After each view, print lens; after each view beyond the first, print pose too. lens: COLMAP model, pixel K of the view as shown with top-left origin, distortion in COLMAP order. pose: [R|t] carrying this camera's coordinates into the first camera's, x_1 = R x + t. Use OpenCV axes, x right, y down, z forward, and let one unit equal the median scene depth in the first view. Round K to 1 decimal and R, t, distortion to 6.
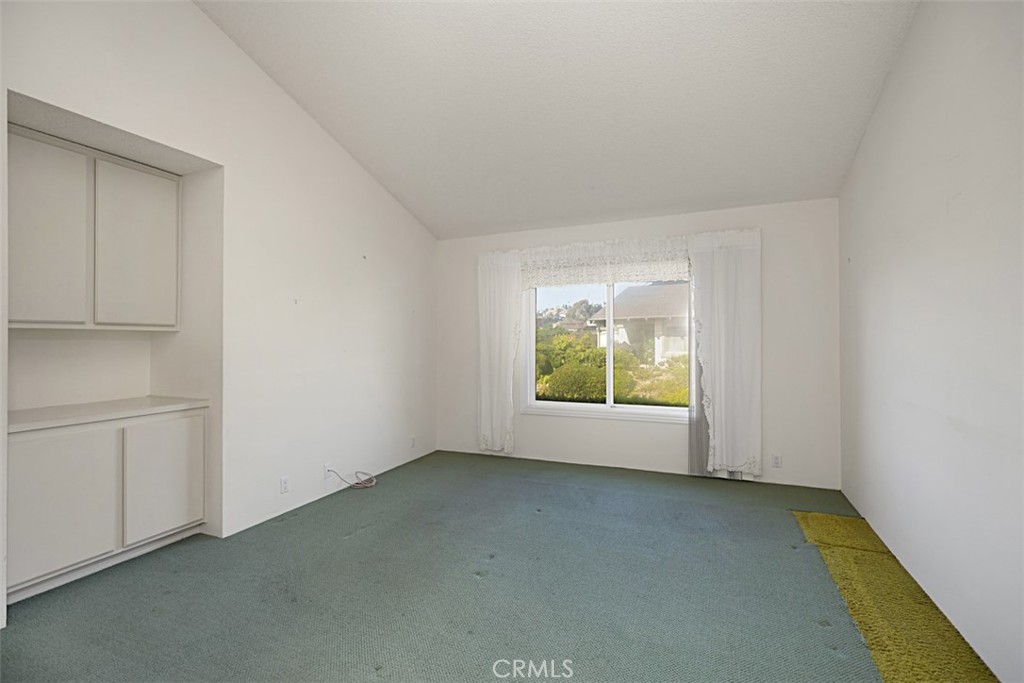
lens RADIAL K [[463.1, 0, 510.5], [0, 463.1, 342.4], [0, 0, 1]] dist [0.007967, -0.000057]
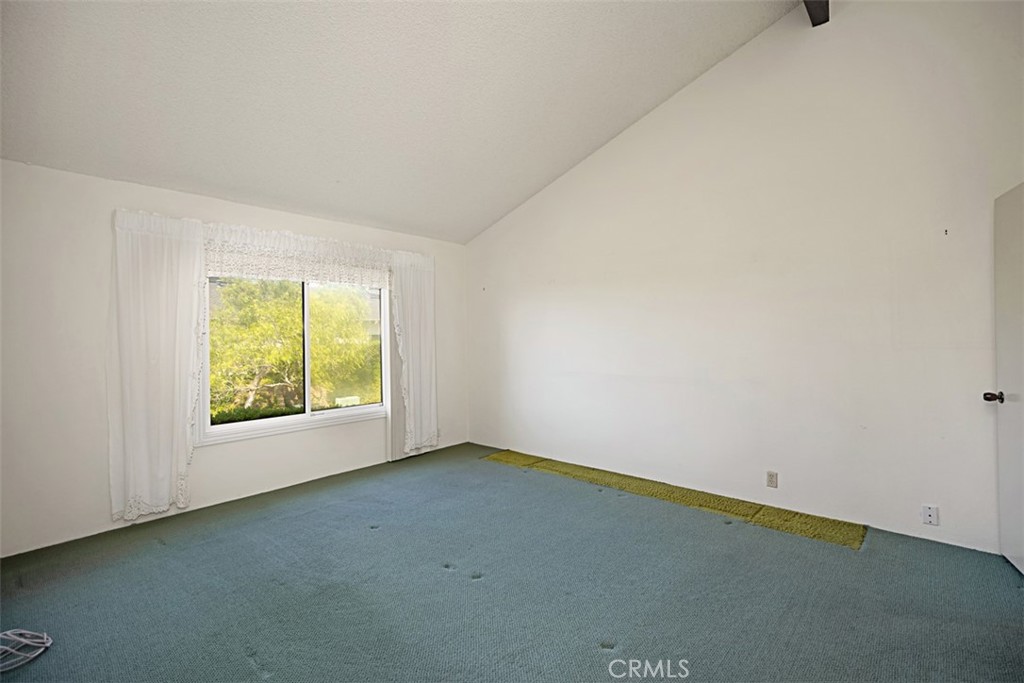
lens RADIAL K [[463.1, 0, 510.9], [0, 463.1, 337.7], [0, 0, 1]] dist [0.007967, -0.000057]
pose [[0.311404, -0.002975, 0.950273, -0.538283], [0.017503, 0.999843, -0.002605, -0.006638], [-0.950116, 0.017444, 0.311407, 0.326547]]
